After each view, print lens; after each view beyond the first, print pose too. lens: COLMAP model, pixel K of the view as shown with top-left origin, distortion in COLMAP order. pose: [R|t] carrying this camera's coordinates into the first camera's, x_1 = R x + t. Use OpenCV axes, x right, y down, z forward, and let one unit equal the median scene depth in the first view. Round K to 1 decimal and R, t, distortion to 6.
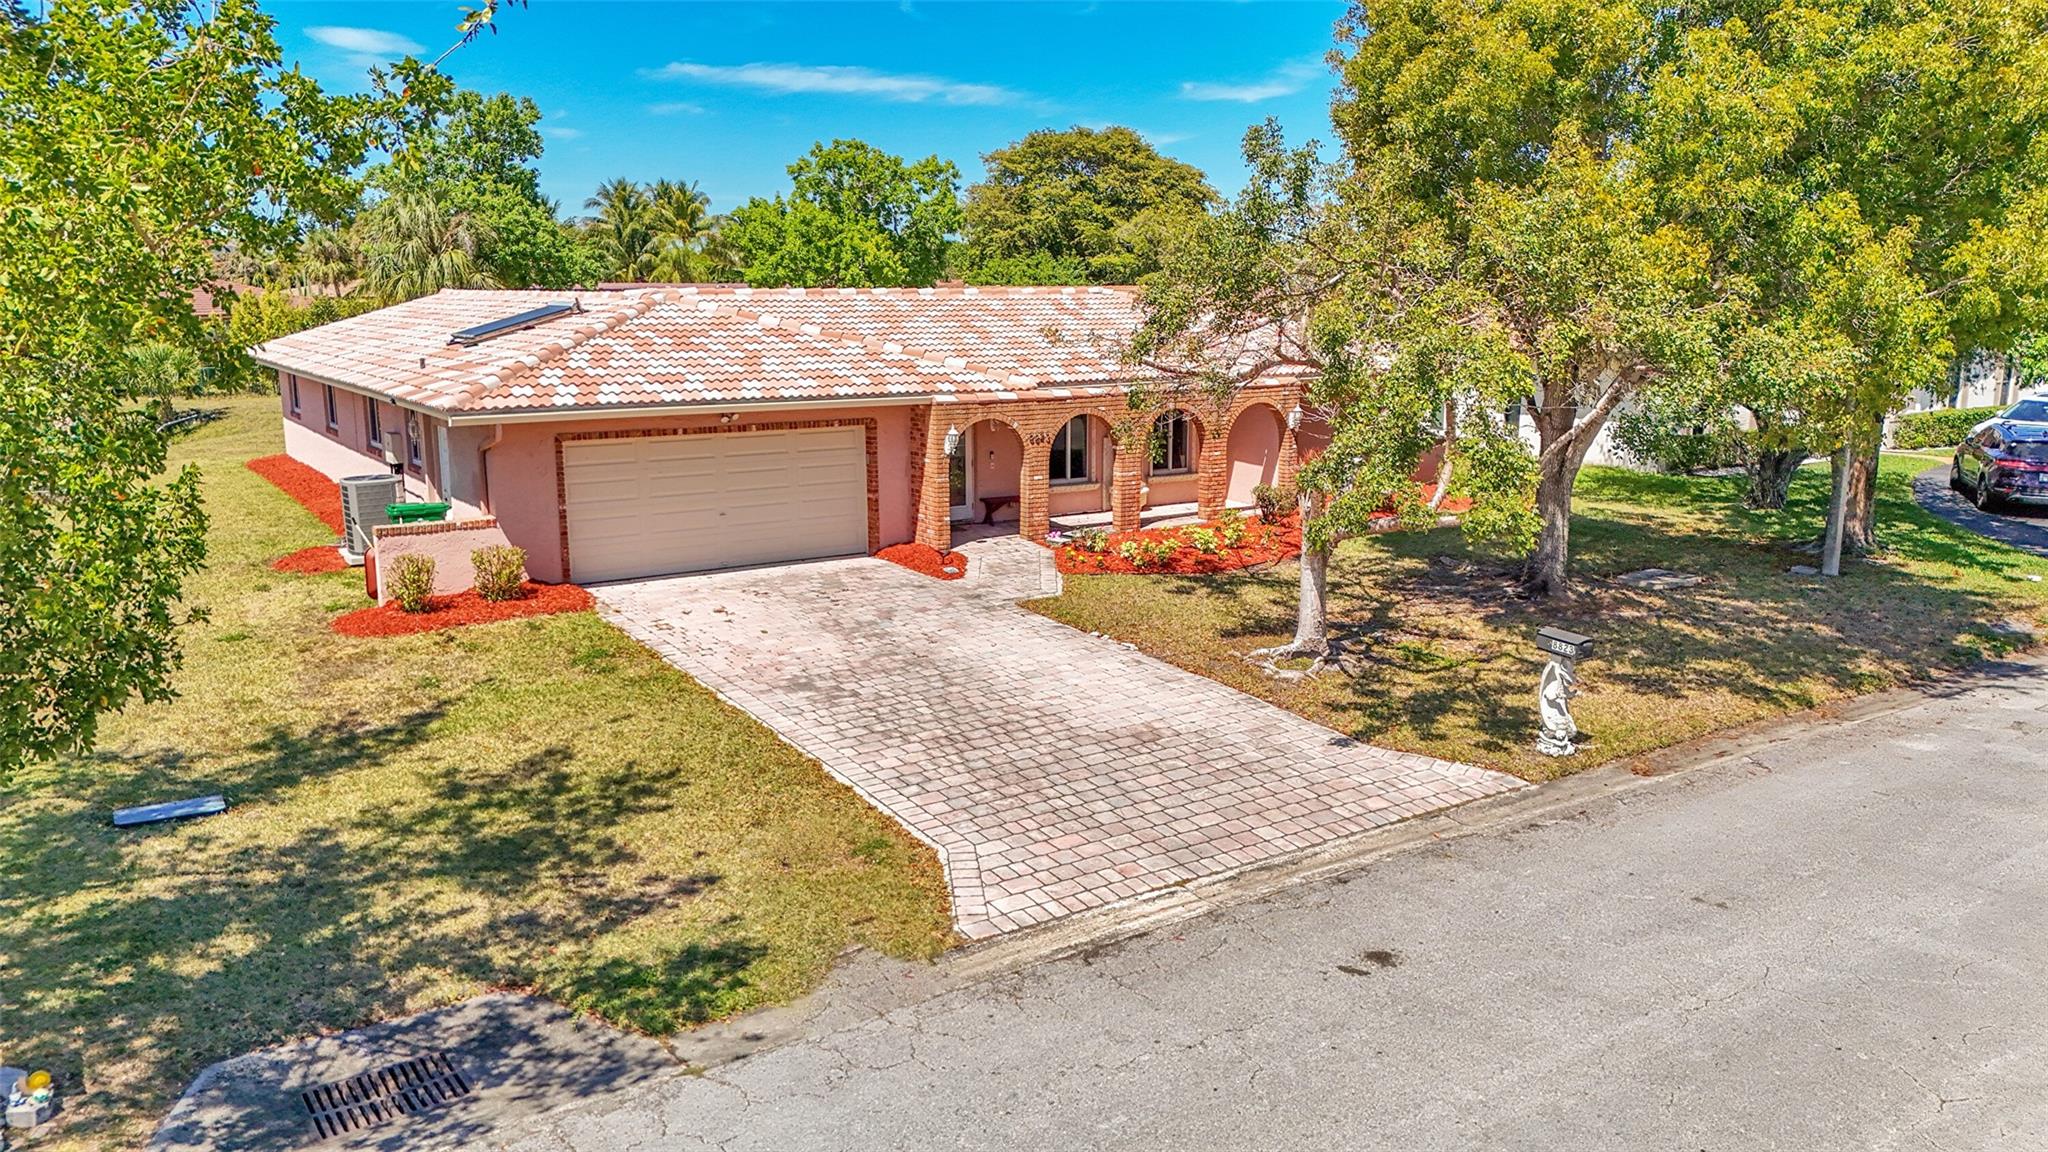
lens RADIAL K [[1532.8, 0, 1027.1], [0, 1532.8, 548.9], [0, 0, 1]] dist [0.037838, -0.004632]
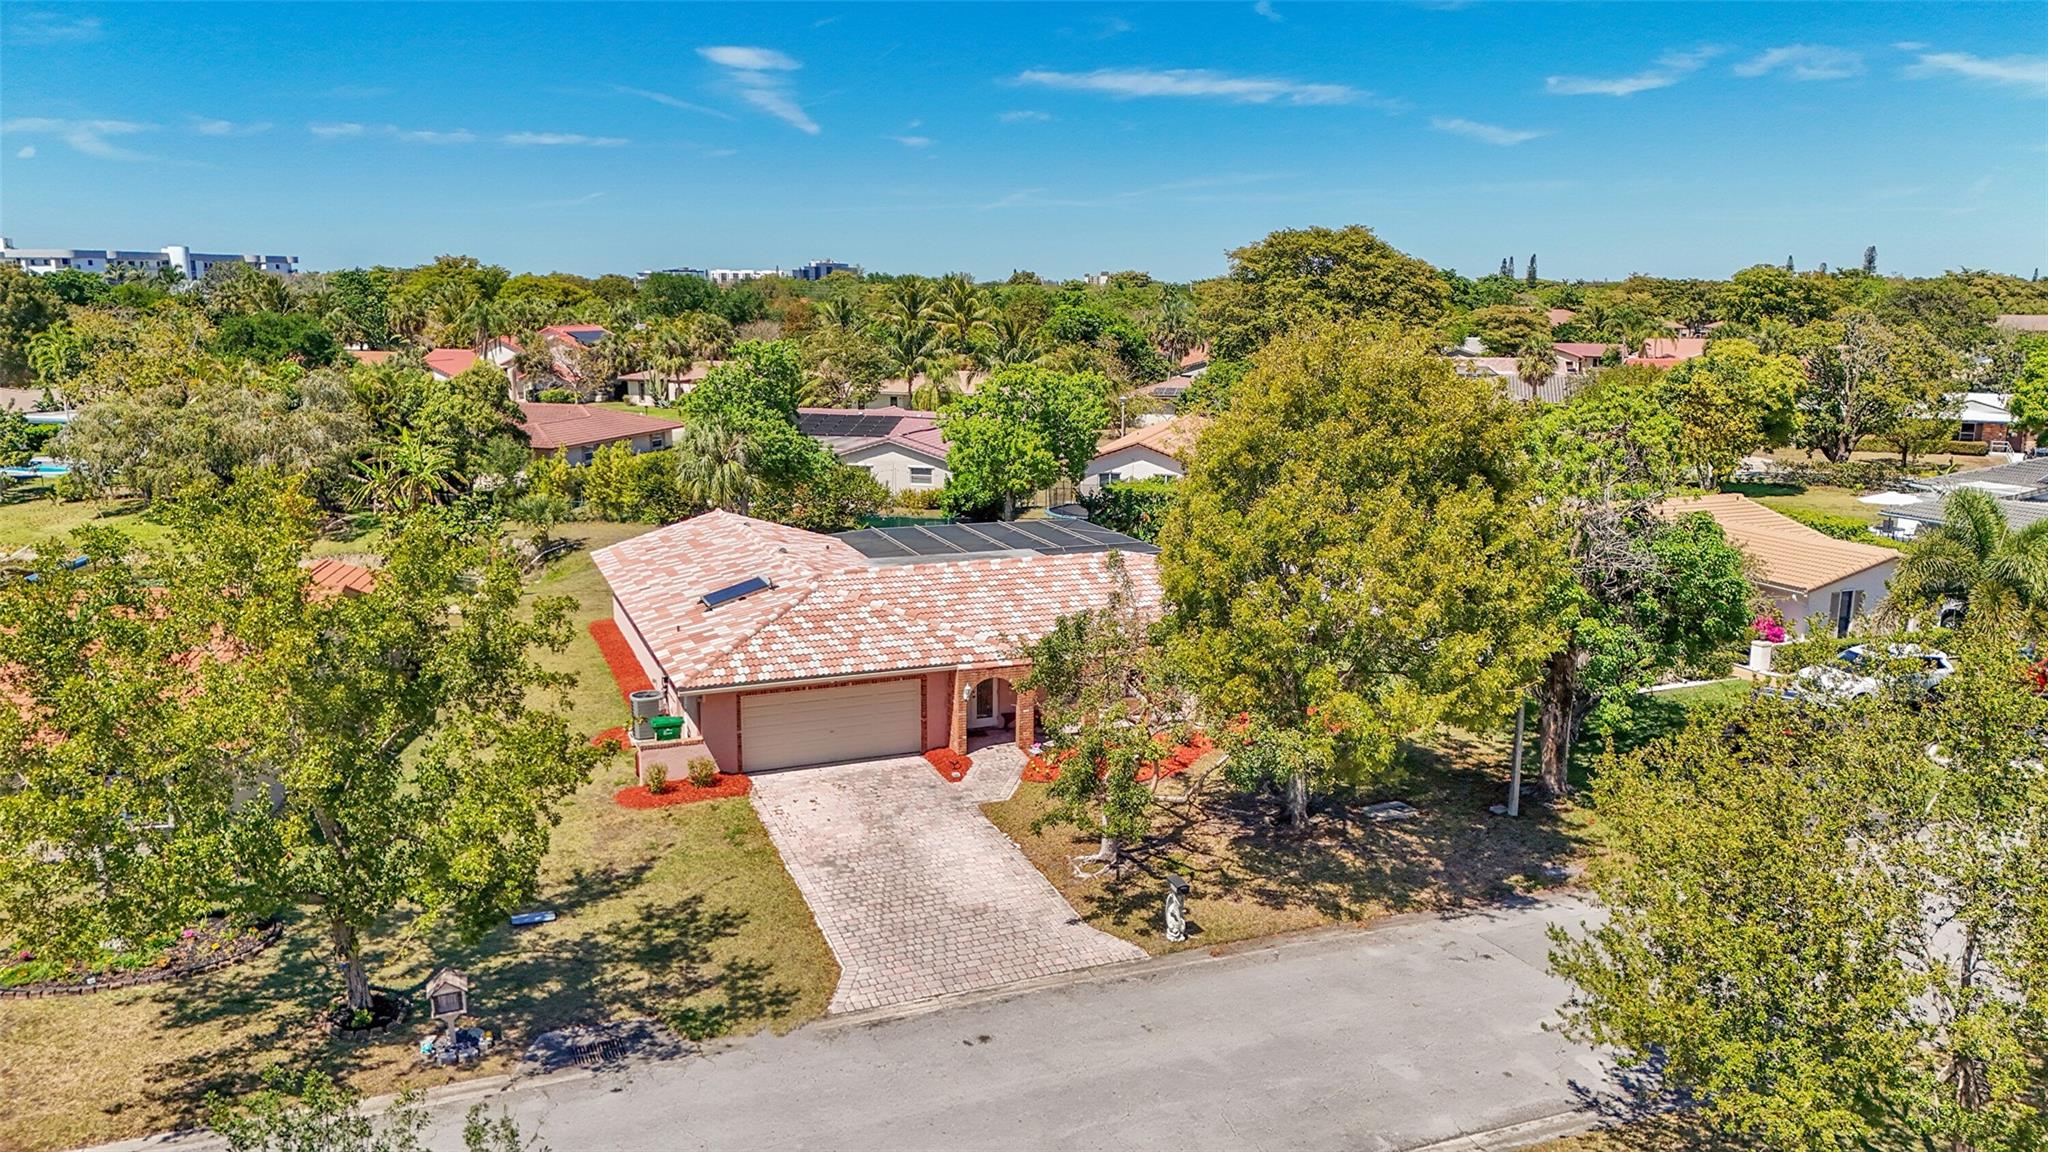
lens RADIAL K [[1506.2, 0, 1021.8], [0, 1506.2, 531.0], [0, 0, 1]] dist [0.113481, -0.166134]
pose [[0.979034, 0.041568, -0.199408, 0.537233], [-0.044706, 0.998937, -0.011257, -0.374851], [0.198728, 0.019936, 0.979852, -0.997889]]
